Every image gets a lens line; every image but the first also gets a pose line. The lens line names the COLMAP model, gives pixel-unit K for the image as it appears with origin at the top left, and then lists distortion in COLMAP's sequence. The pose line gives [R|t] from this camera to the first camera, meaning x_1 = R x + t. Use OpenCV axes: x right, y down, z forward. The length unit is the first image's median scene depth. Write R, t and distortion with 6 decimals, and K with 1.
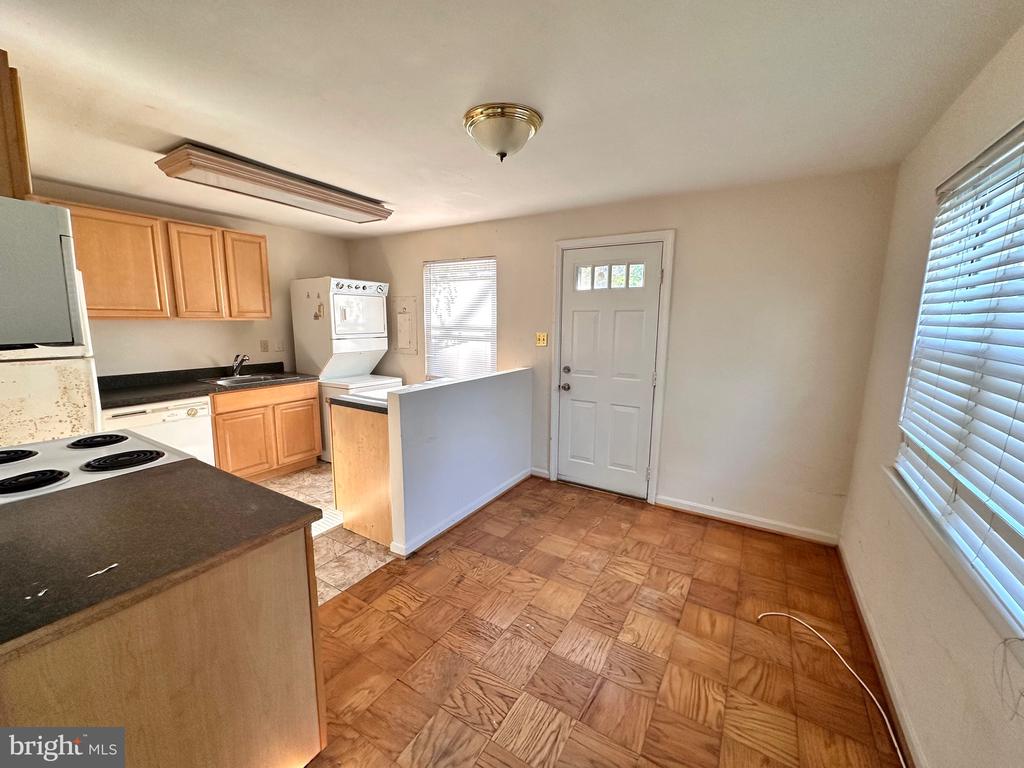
lens RADIAL K [[408.6, 0, 512.0], [0, 408.6, 384.0], [0, 0, 1]] dist [-0.001838, -0.000330]
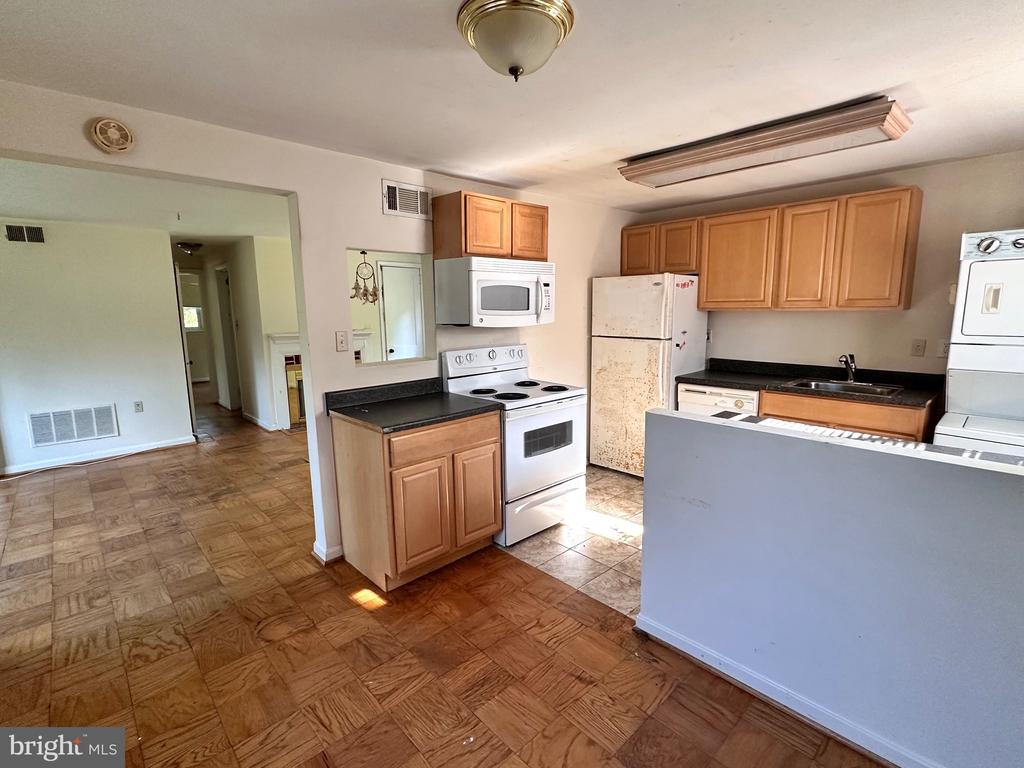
lens RADIAL K [[489.7, 0, 514.0], [0, 489.7, 385.7], [0, 0, 1]] dist [0.000024, -0.001546]
pose [[-0.268093, 0.146745, -0.952151, 0.467505], [-0.140154, 0.971876, 0.189247, -0.117269], [0.953144, 0.184184, -0.239986, 0.727324]]
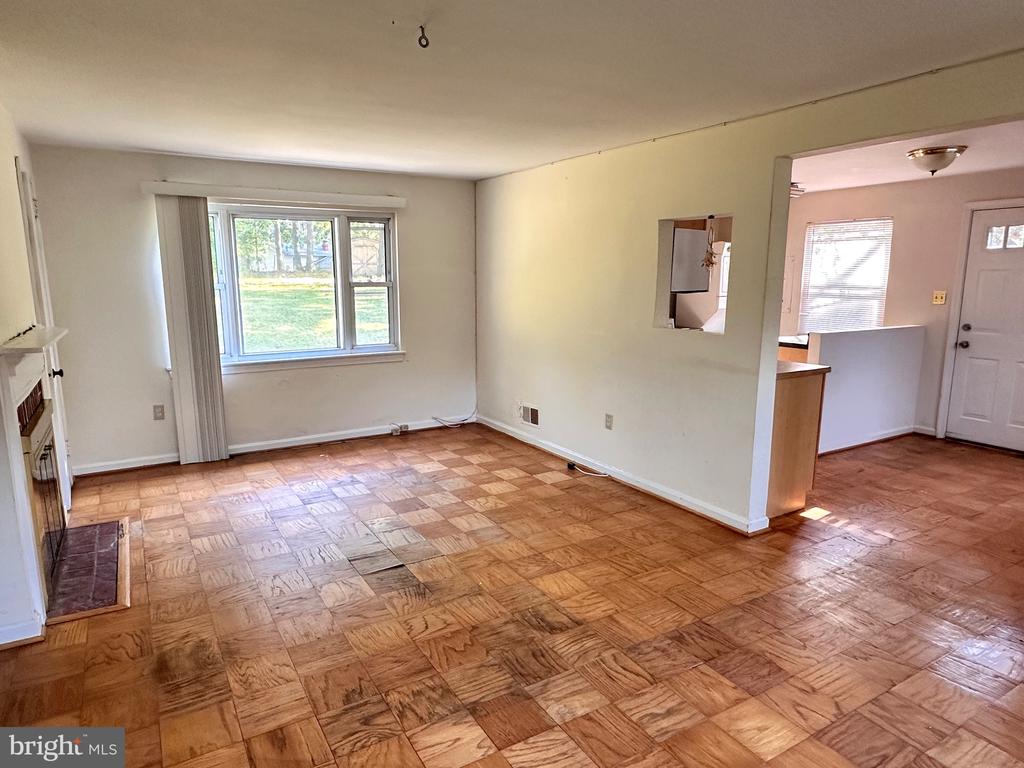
lens RADIAL K [[634.0, 0, 512.1], [0, 634.0, 387.2], [0, 0, 1]] dist [0.000020, 0.001360]
pose [[0.887922, 0.073408, -0.454099, -0.160251], [-0.065522, 0.997302, 0.033102, 0.151692], [0.455304, 0.000361, 0.890336, -1.036085]]
